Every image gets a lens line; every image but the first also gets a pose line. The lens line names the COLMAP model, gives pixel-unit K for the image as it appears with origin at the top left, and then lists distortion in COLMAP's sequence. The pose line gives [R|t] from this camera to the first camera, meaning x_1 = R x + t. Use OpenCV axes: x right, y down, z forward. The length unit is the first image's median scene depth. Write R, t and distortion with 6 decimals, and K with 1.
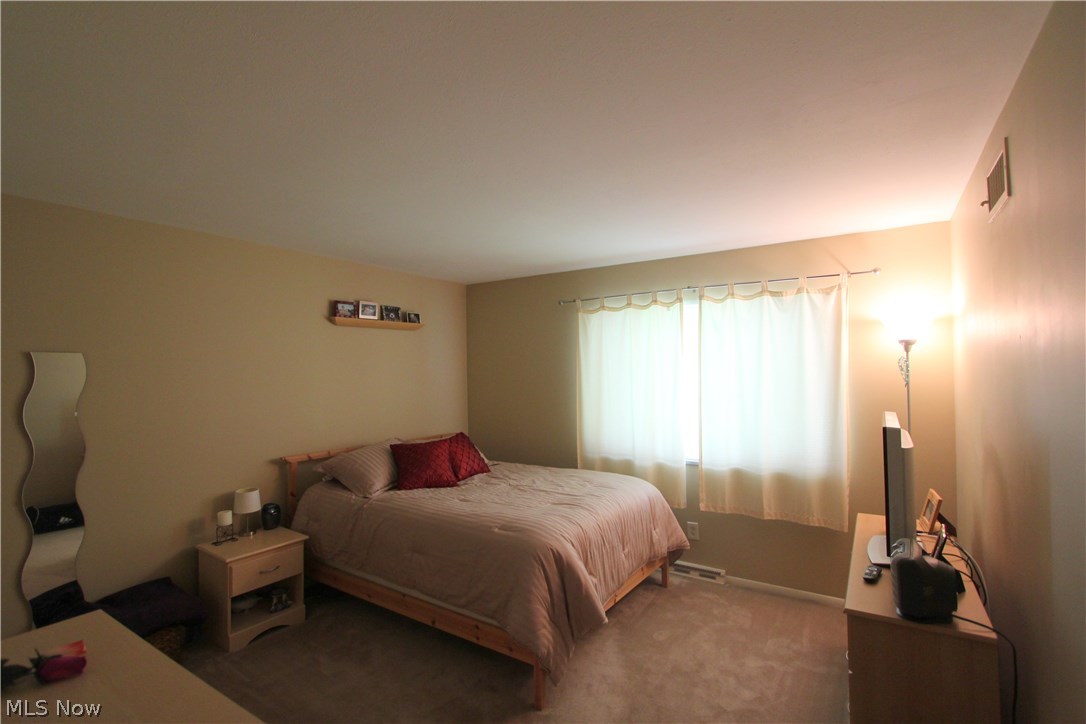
lens RADIAL K [[509.0, 0, 540.6], [0, 509.0, 363.6], [0, 0, 1]] dist [-0.002675, 0.000086]
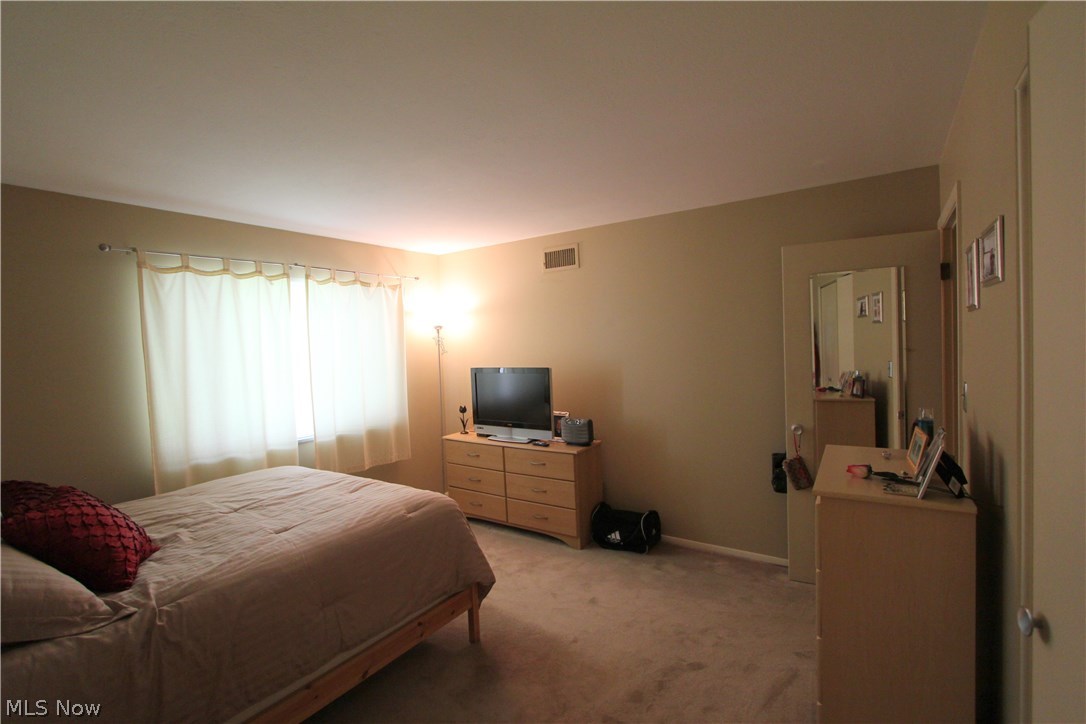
lens RADIAL K [[509.0, 0, 538.5], [0, 509.0, 362.9], [0, 0, 1]] dist [-0.002675, 0.000086]
pose [[0.004122, -0.033045, 0.999445, -0.780912], [0.026231, 0.999114, 0.032926, 0.023297], [-0.999647, 0.026081, 0.004985, 0.596227]]
